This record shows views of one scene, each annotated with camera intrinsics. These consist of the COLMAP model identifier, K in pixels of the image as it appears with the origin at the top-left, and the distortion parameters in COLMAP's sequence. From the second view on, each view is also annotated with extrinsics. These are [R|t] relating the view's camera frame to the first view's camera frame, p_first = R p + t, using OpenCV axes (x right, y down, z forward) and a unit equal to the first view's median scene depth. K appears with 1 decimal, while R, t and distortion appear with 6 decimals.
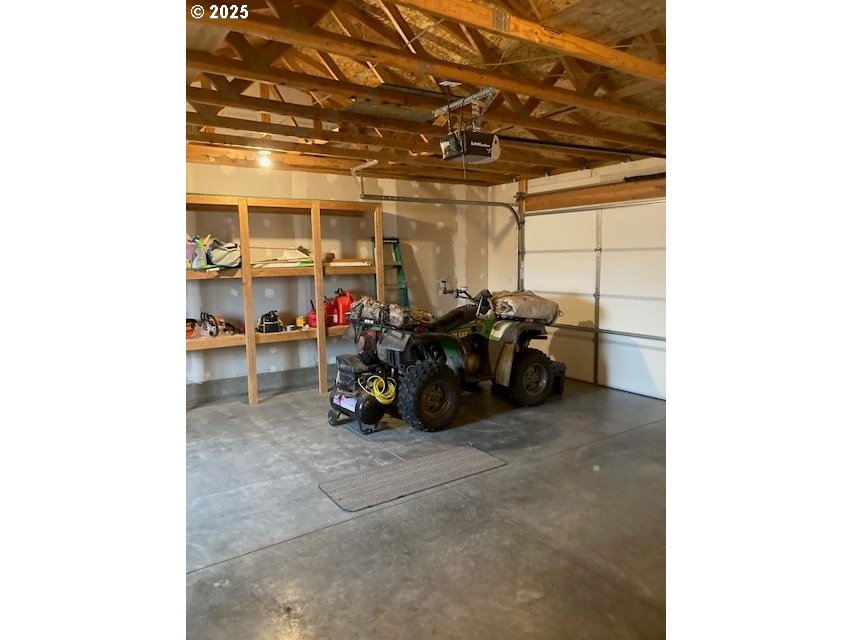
lens RADIAL K [[521.6, 0, 425.7], [0, 521.6, 307.0], [0, 0, 1]] dist [0.006777, 0.000968]
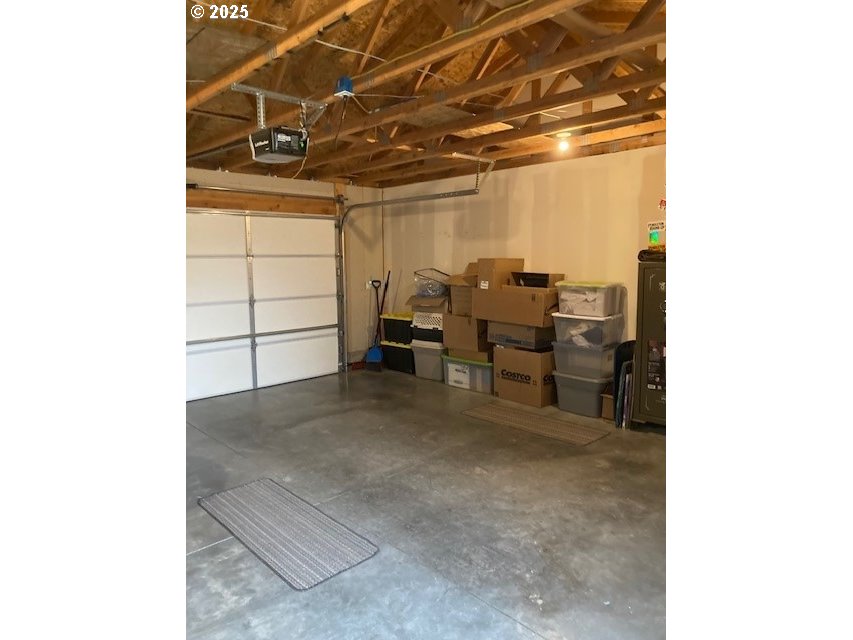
lens RADIAL K [[521.6, 0, 425.7], [0, 521.6, 307.0], [0, 0, 1]] dist [0.006777, 0.000968]
pose [[-0.163741, -0.077059, 0.983489, -1.057262], [0.098740, 0.990658, 0.094060, -0.095392], [-0.981549, 0.112511, -0.154603, 1.079690]]
